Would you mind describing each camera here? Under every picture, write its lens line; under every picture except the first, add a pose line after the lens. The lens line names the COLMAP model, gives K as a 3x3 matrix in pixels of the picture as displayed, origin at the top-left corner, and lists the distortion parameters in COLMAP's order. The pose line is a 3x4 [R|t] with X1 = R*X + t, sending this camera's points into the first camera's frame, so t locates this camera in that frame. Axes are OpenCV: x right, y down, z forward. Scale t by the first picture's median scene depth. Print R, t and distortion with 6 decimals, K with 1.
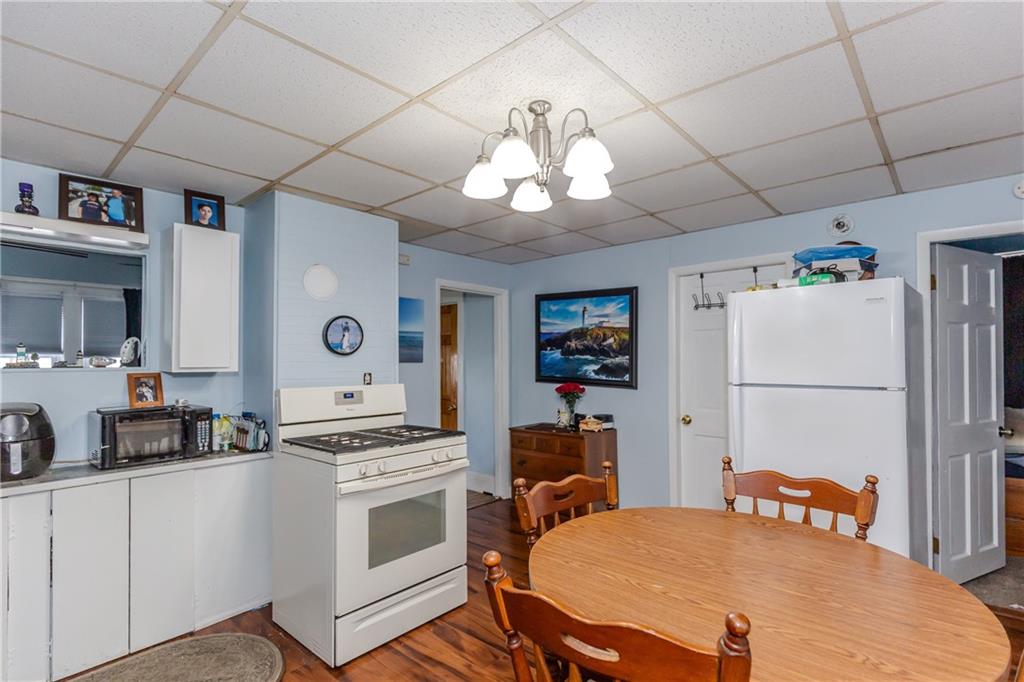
lens RADIAL K [[490.2, 0, 519.6], [0, 490.2, 350.8], [0, 0, 1]] dist [0.001212, -0.001595]
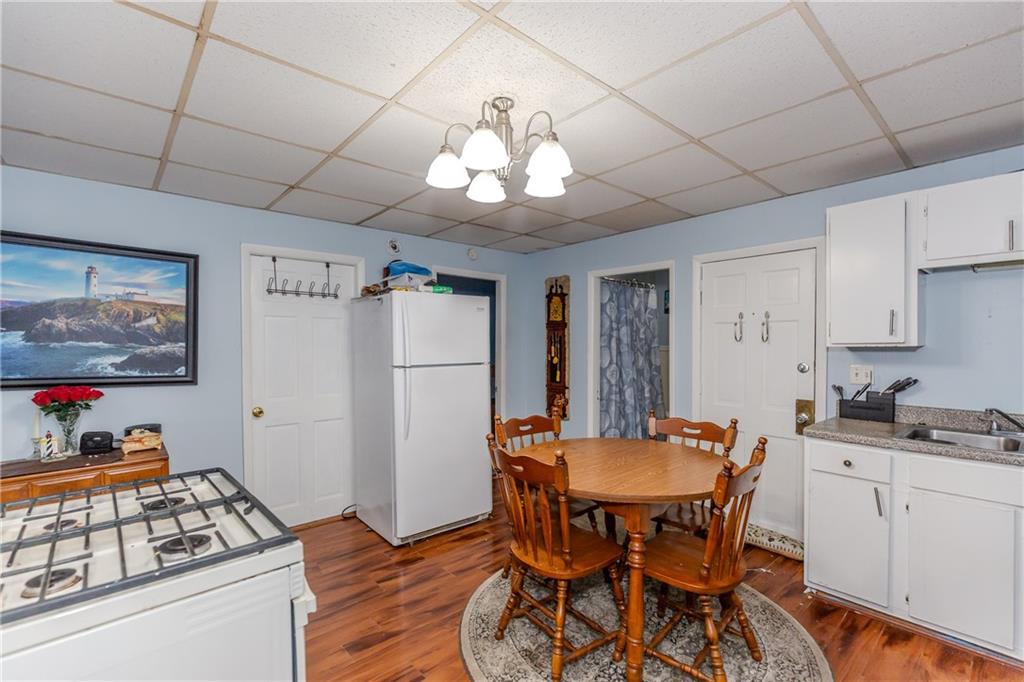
lens RADIAL K [[458.1, 0, 512.0], [0, 458.1, 347.6], [0, 0, 1]] dist [0.002348, 0.000105]
pose [[0.112628, -0.007542, 0.993609, -0.522574], [-0.012523, 0.999881, 0.009009, 0.006038], [-0.993558, -0.013457, 0.112520, 0.486515]]
